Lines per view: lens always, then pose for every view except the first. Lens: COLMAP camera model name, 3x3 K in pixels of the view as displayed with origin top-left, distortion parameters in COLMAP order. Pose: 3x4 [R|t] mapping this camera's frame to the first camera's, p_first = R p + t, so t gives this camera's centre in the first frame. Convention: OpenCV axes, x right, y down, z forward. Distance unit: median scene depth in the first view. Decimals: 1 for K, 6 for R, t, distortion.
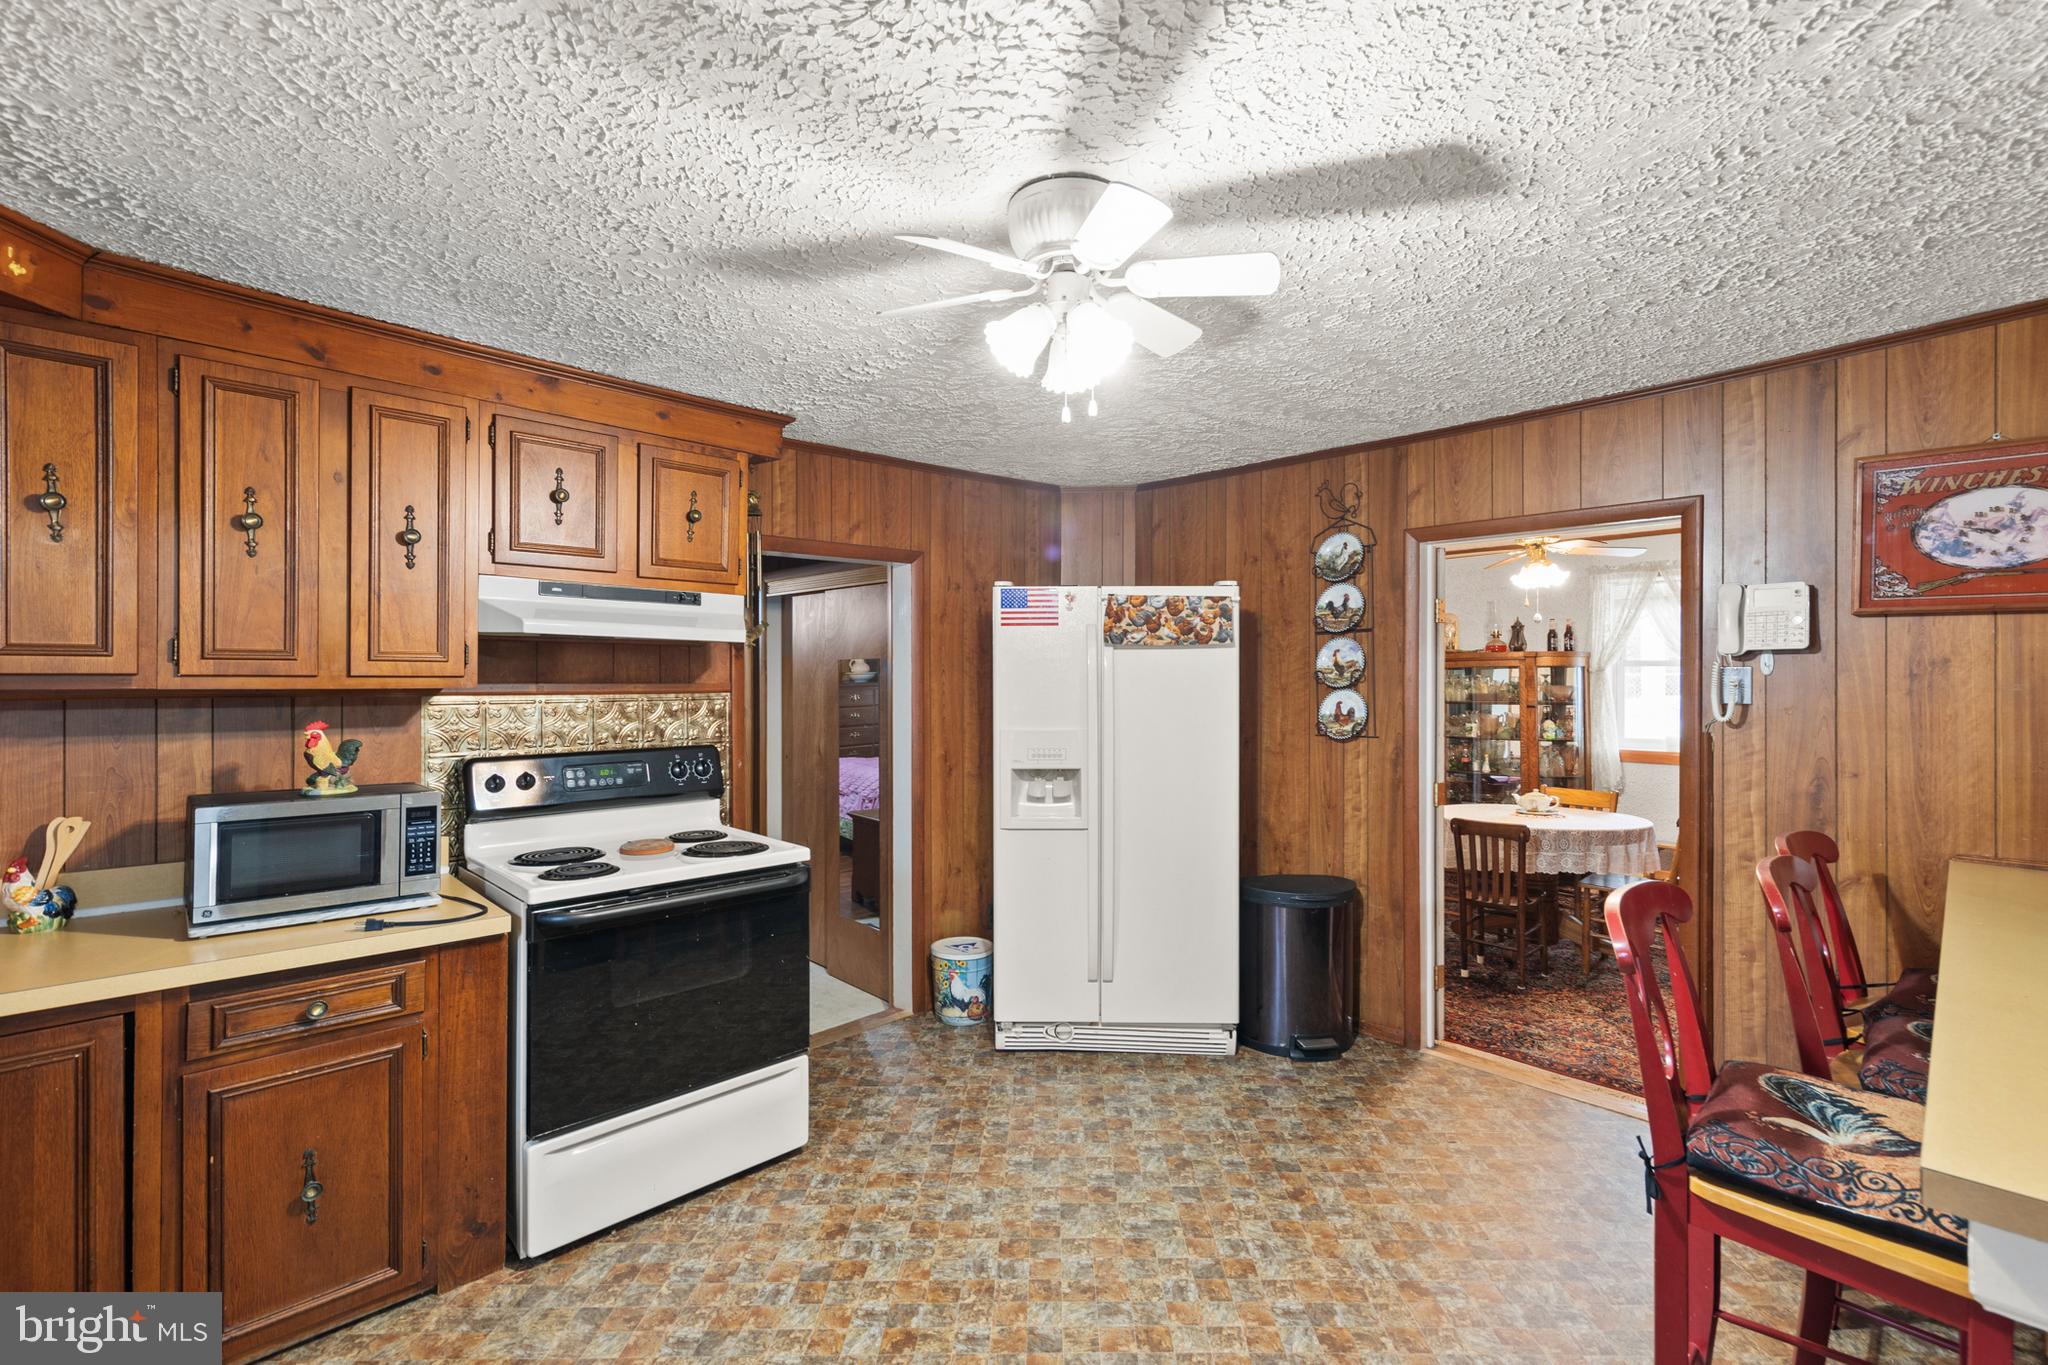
lens RADIAL K [[896.5, 0, 1023.7], [0, 896.5, 687.0], [0, 0, 1]] dist [0.001425, 0.000091]
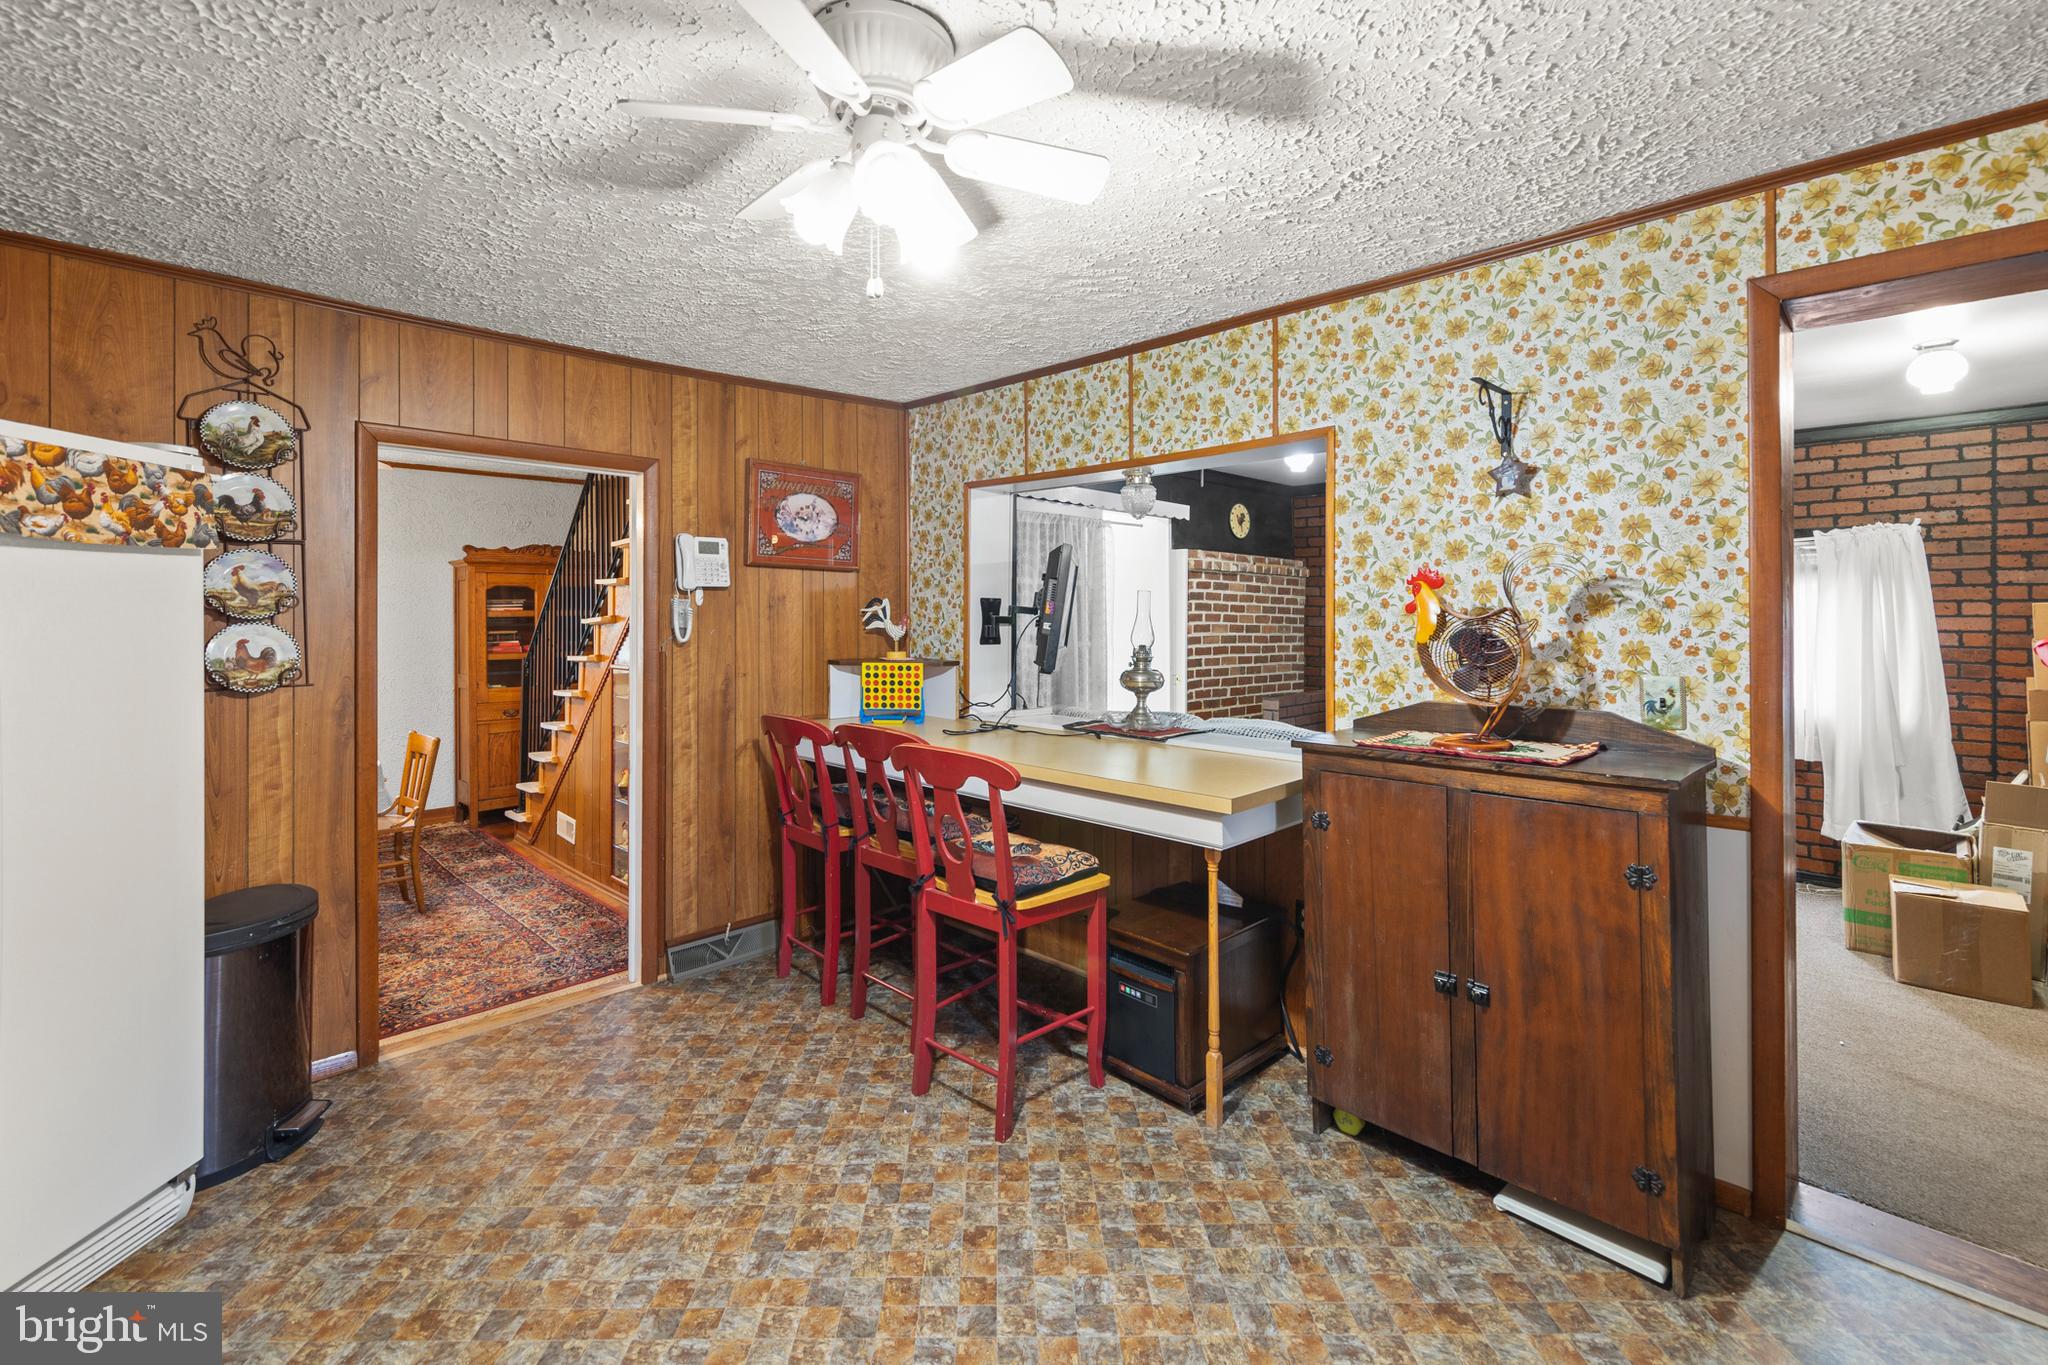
lens RADIAL K [[889.3, 0, 1022.1], [0, 889.3, 619.1], [0, 0, 1]] dist [0.004095, 0.000151]
pose [[-0.025810, -0.007775, 0.999637, -0.437309], [0.010588, 0.999912, 0.008051, 0.001111], [-0.999611, 0.010792, -0.025725, 0.487242]]
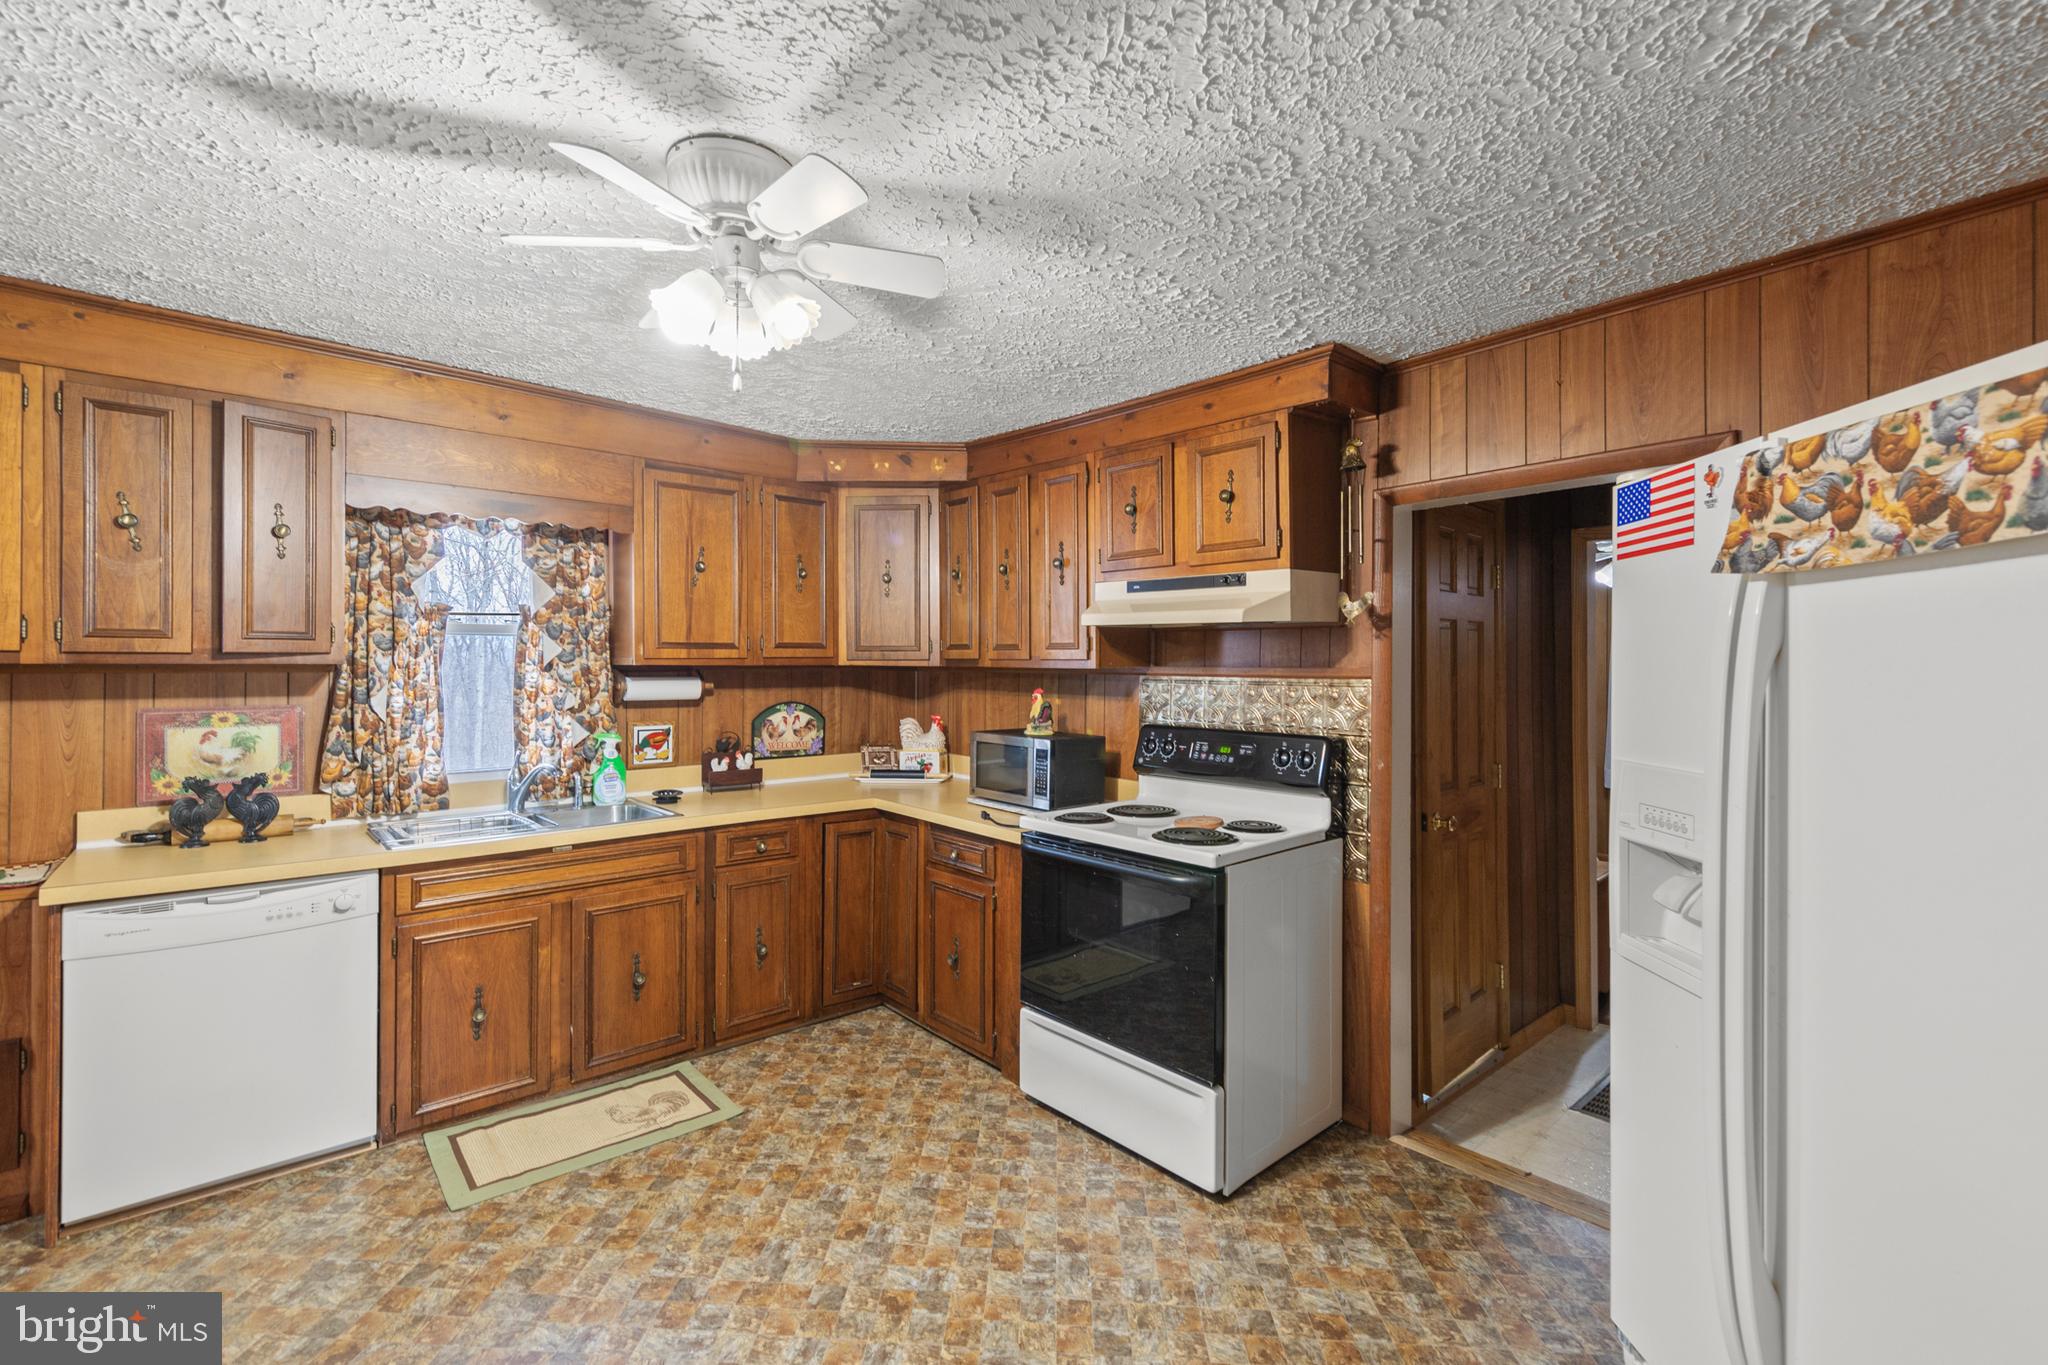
lens RADIAL K [[882.7, 0, 1035.7], [0, 882.7, 669.5], [0, 0, 1]] dist [0.003430, -0.000028]
pose [[-0.032788, 0.003888, -0.999455, 0.548830], [-0.017187, 0.999842, 0.004453, -0.001480], [0.999315, 0.017324, -0.032716, 0.747618]]
